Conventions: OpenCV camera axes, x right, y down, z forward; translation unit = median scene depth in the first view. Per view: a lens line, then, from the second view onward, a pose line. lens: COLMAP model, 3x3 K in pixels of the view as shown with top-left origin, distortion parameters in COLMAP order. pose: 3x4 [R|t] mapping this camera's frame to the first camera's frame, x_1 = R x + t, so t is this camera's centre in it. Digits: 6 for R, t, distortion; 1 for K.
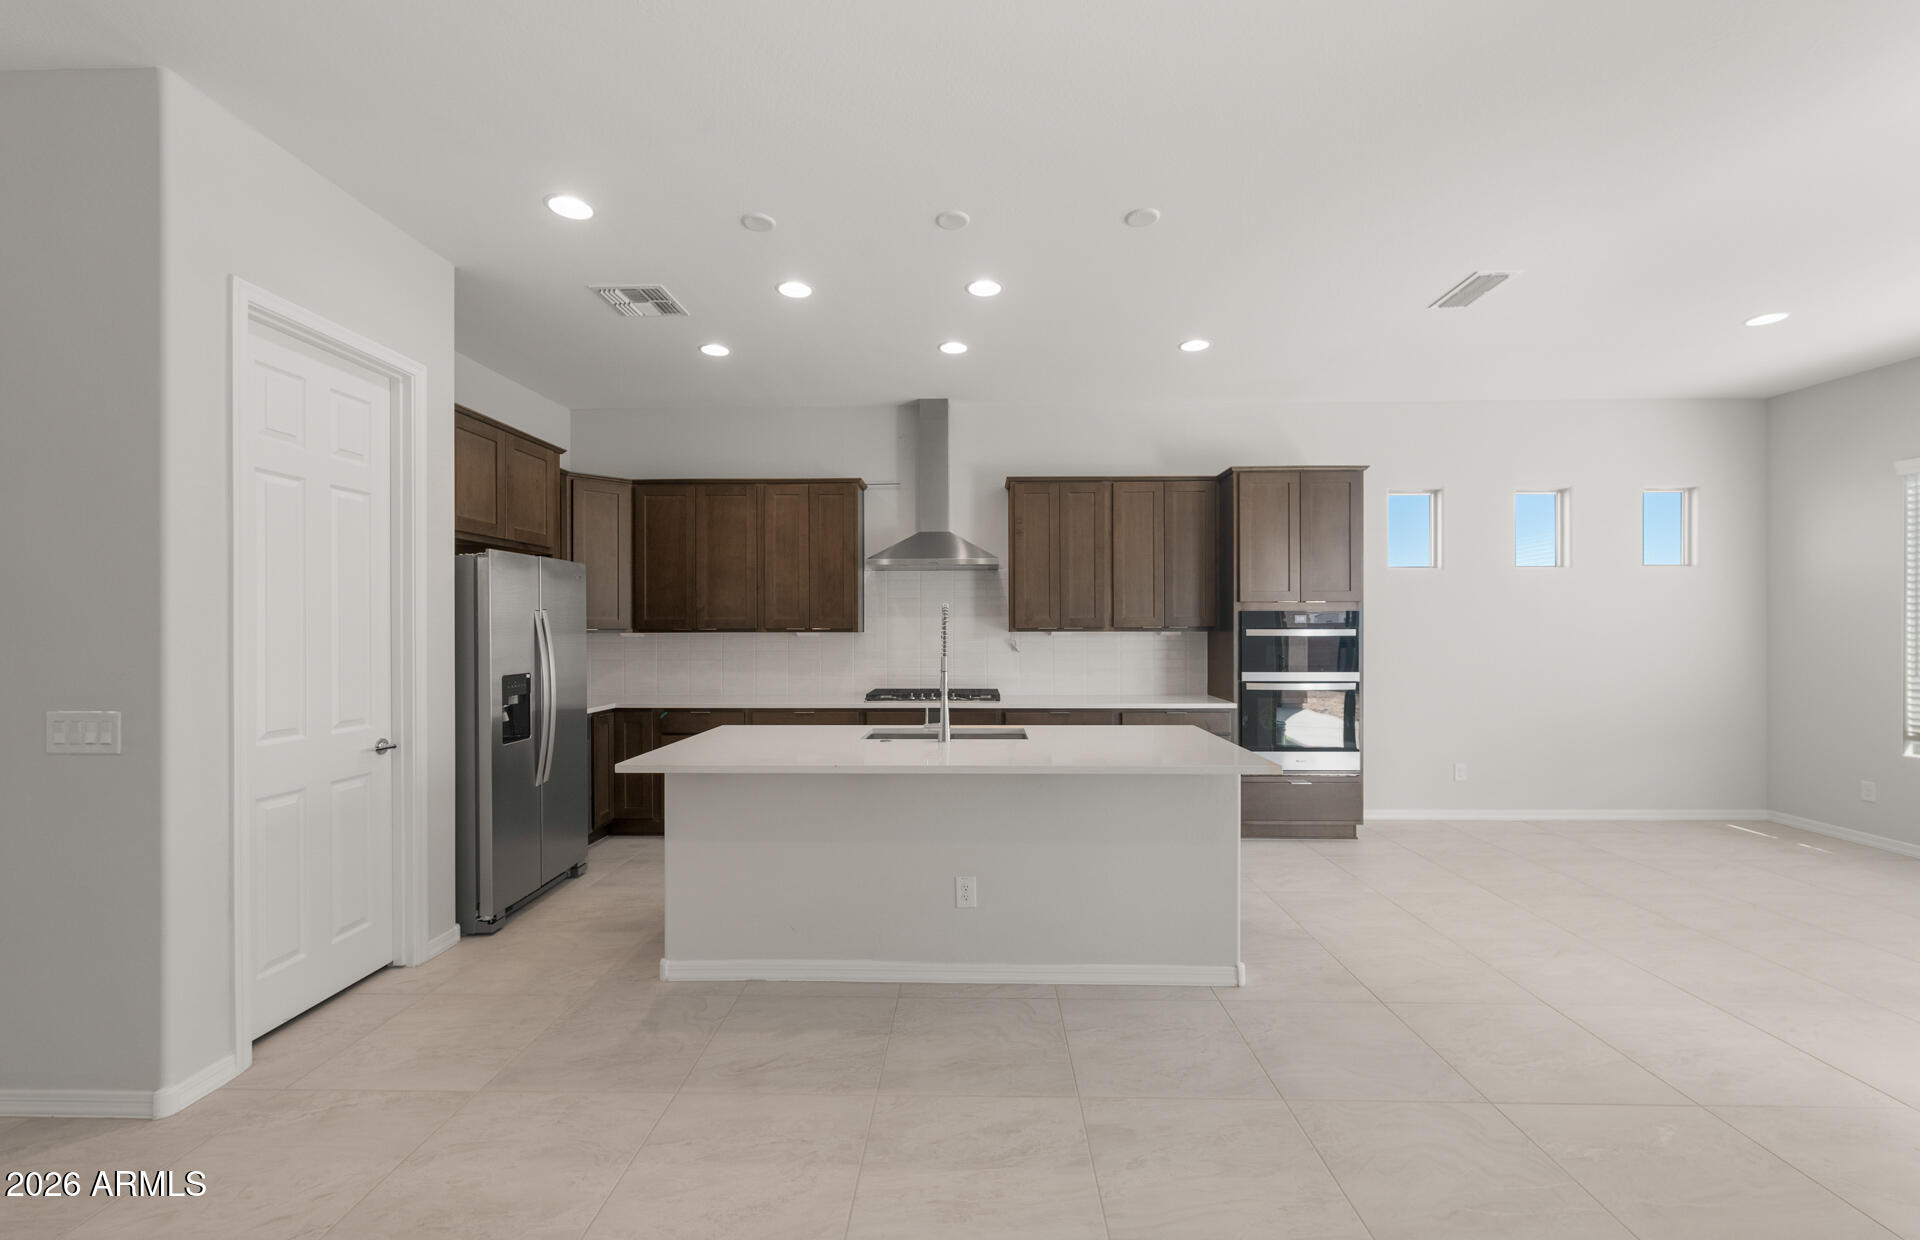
lens RADIAL K [[763.6, 0, 959.1], [0, 763.6, 629.0], [0, 0, 1]] dist [-0.000816, 0.000042]
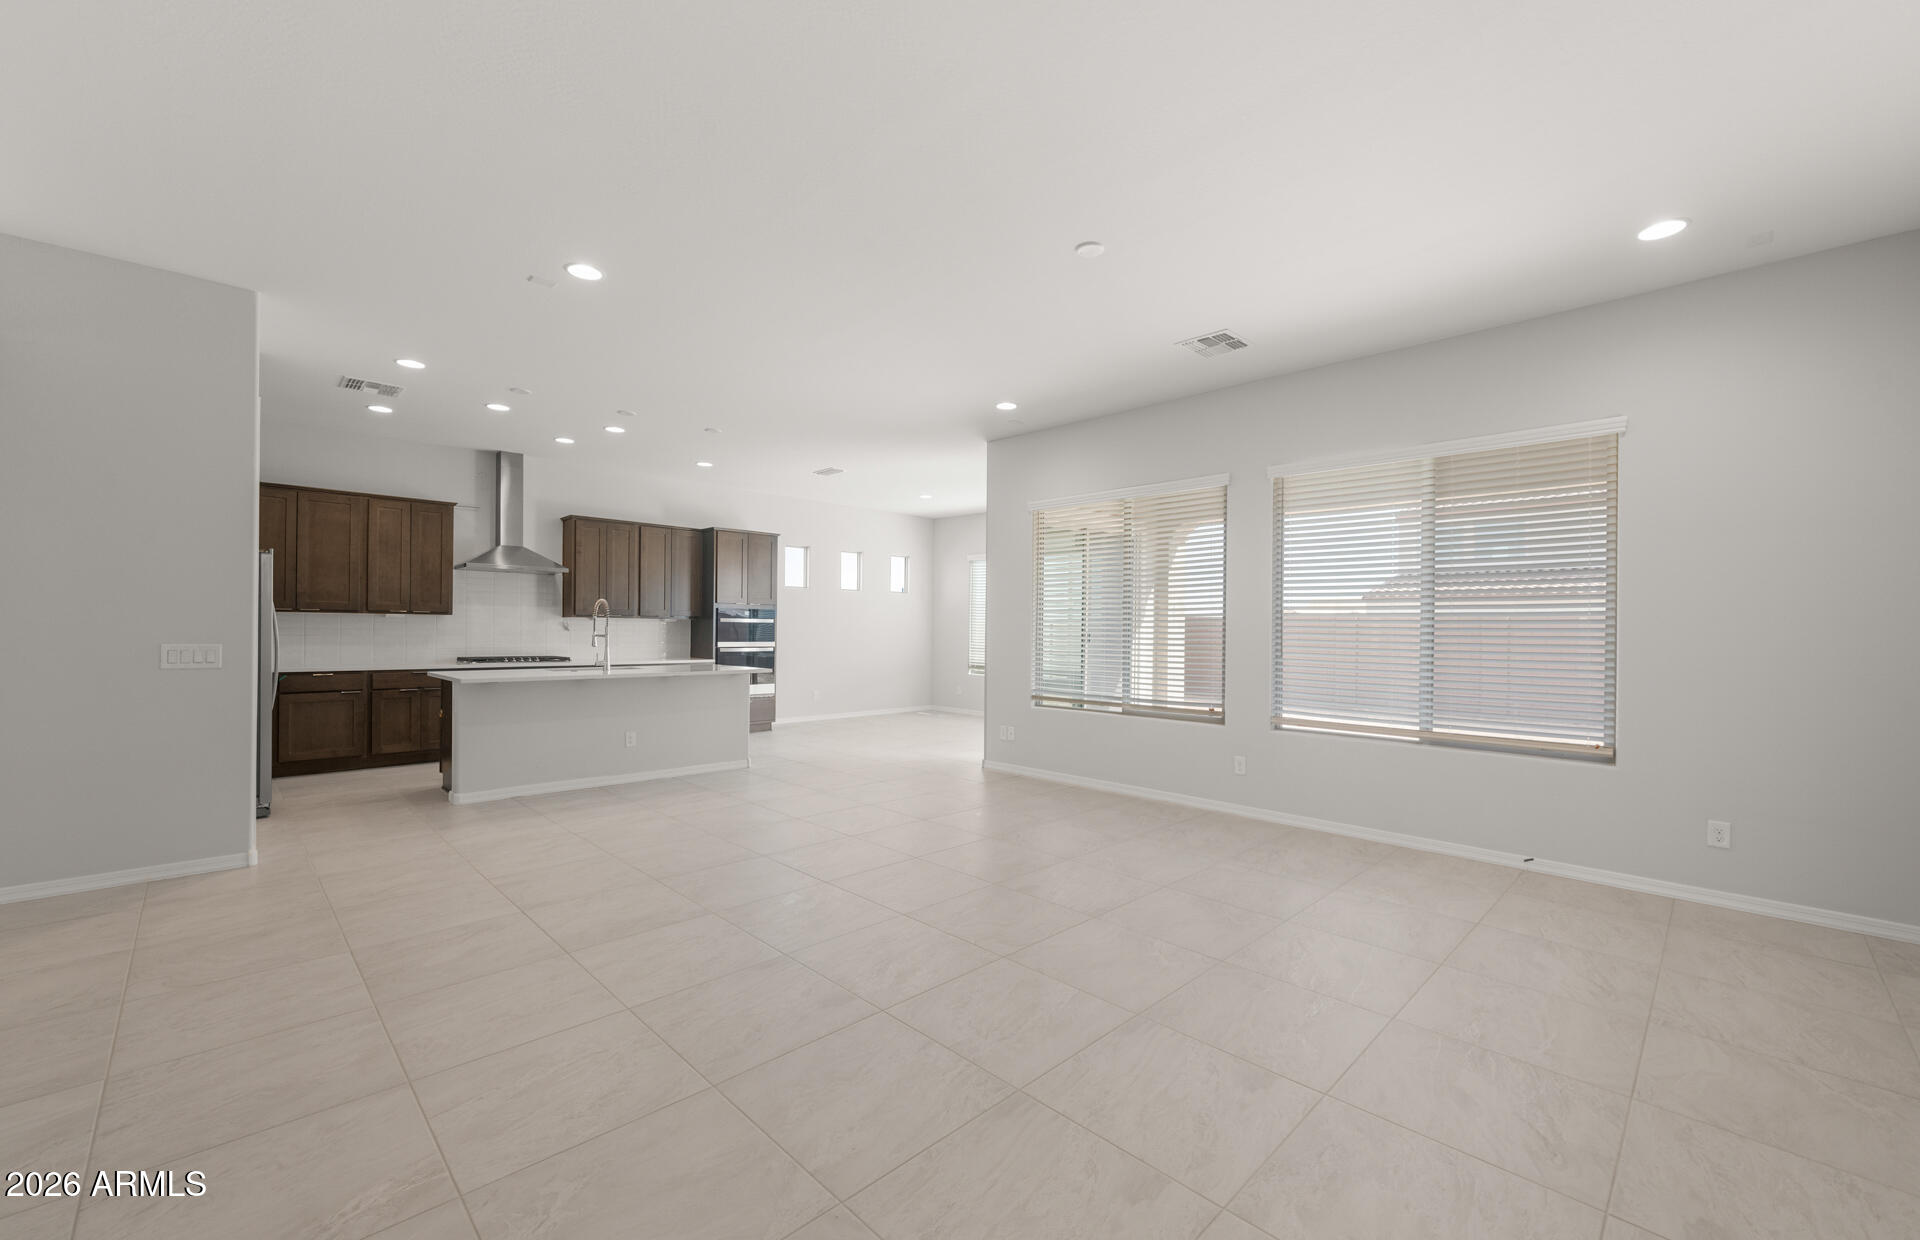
lens RADIAL K [[786.2, 0, 960.0], [0, 786.2, 620.0], [0, 0, 1]] dist [-0.001154, -0.000240]
pose [[0.696382, 0.019097, 0.717417, -0.516664], [-0.010709, 0.999811, -0.016219, 0.026867], [-0.717591, 0.003612, 0.696455, -0.642491]]
